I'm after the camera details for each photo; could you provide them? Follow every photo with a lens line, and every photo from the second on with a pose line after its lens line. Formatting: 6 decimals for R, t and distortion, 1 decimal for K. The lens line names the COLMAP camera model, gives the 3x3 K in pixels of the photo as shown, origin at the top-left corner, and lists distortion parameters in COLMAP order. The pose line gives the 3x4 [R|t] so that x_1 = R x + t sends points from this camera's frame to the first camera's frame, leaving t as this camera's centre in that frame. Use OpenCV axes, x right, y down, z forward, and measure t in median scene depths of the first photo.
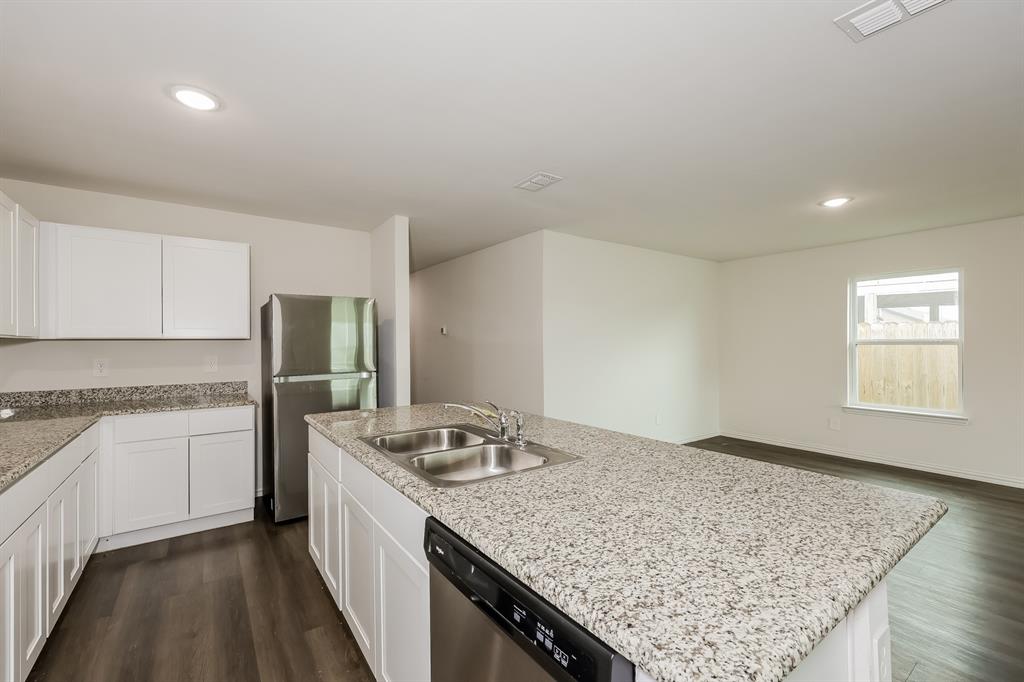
lens RADIAL K [[424.1, 0, 512.0], [0, 424.1, 341.0], [0, 0, 1]] dist [0.015846, 0.000034]
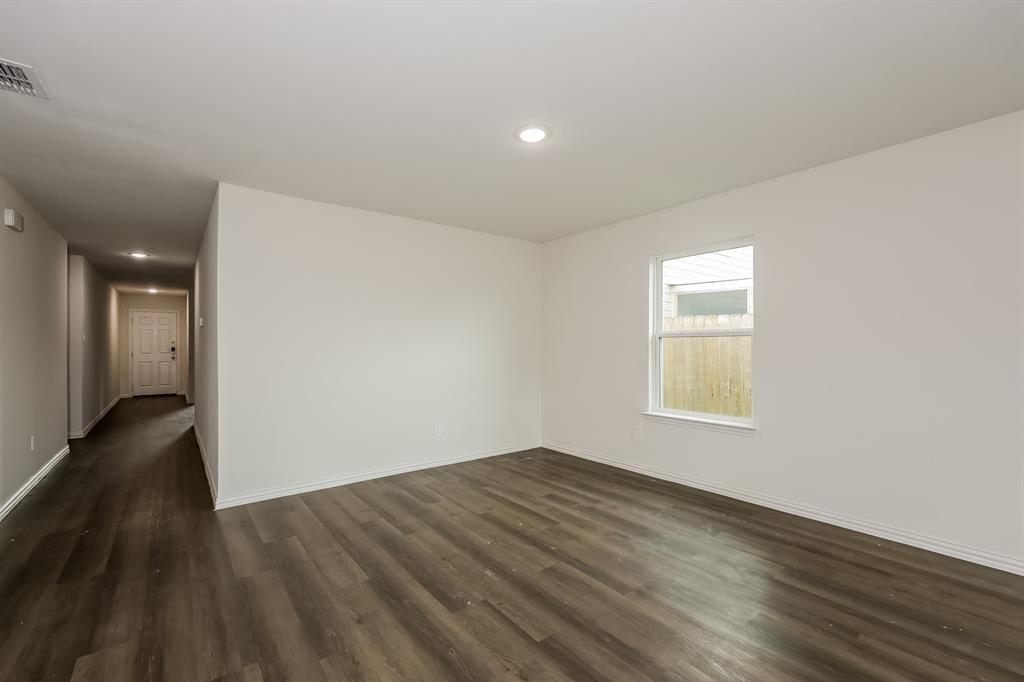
lens RADIAL K [[429.3, 0, 504.6], [0, 429.3, 344.6], [0, 0, 1]] dist [-0.000835, 0.000084]
pose [[0.999018, -0.000402, 0.044299, 0.571213], [0.000467, 0.999999, -0.001459, 0.027167], [-0.044298, 0.001478, 0.999017, 0.237731]]
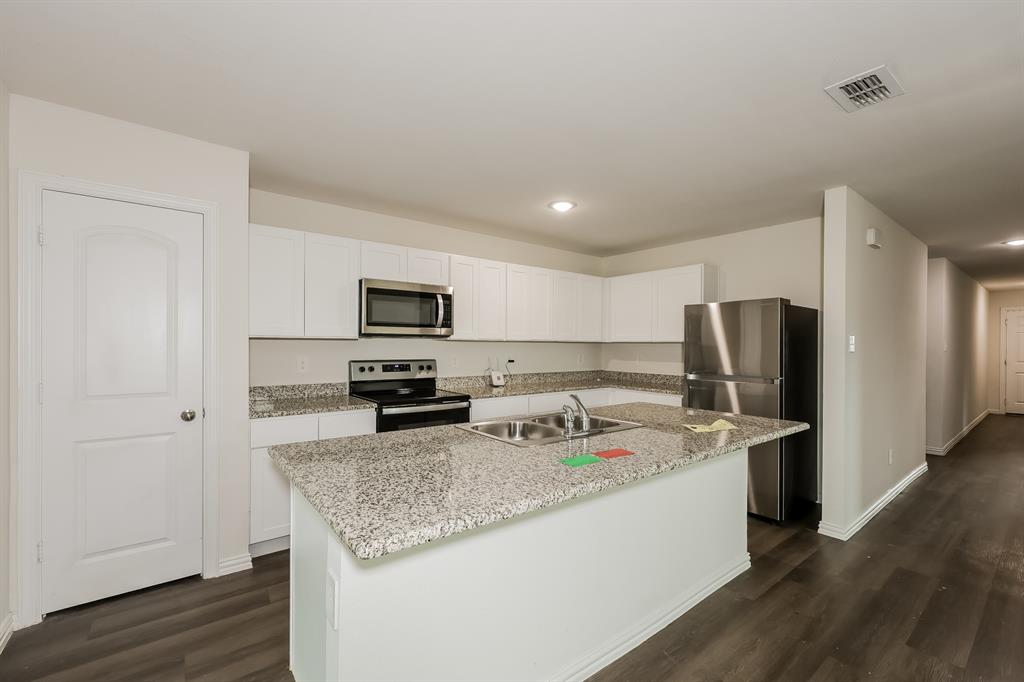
lens RADIAL K [[429.3, 0, 504.6], [0, 429.3, 344.6], [0, 0, 1]] dist [-0.000835, 0.000084]
pose [[0.038926, 0.004774, -0.999231, 0.488157], [-0.006724, 0.999967, 0.004516, -0.000386], [0.999219, 0.006544, 0.038957, 0.334716]]
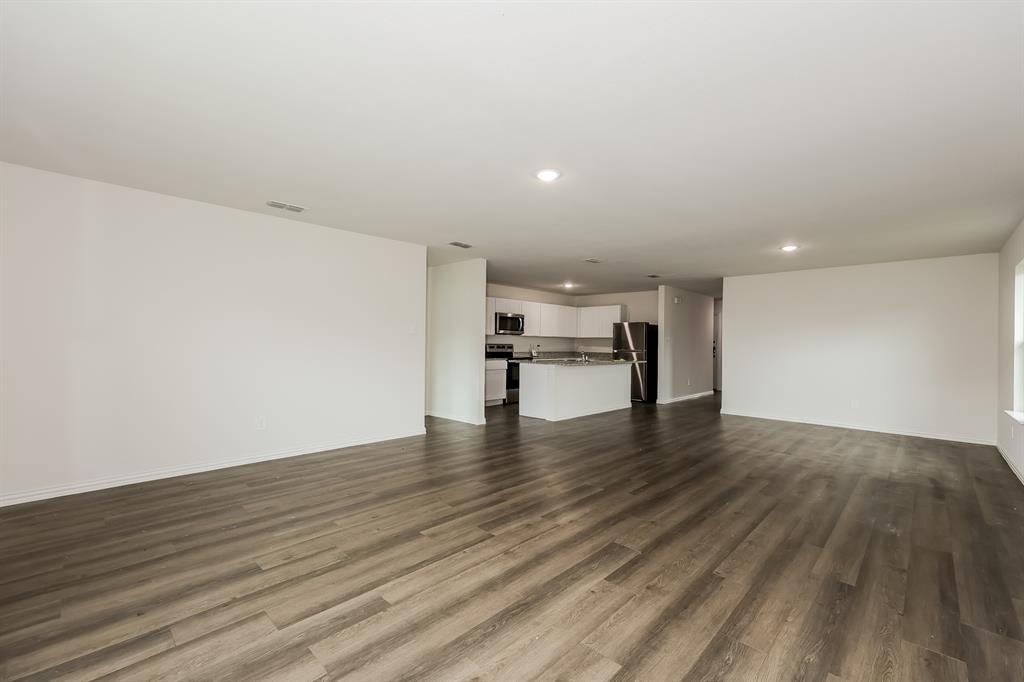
lens RADIAL K [[429.3, 0, 504.6], [0, 429.3, 344.6], [0, 0, 1]] dist [-0.000835, 0.000084]
pose [[0.185851, 0.015284, -0.982459, 1.777751], [-0.015434, 0.999801, 0.012635, 0.012365], [0.982457, 0.012815, 0.186050, -0.261832]]
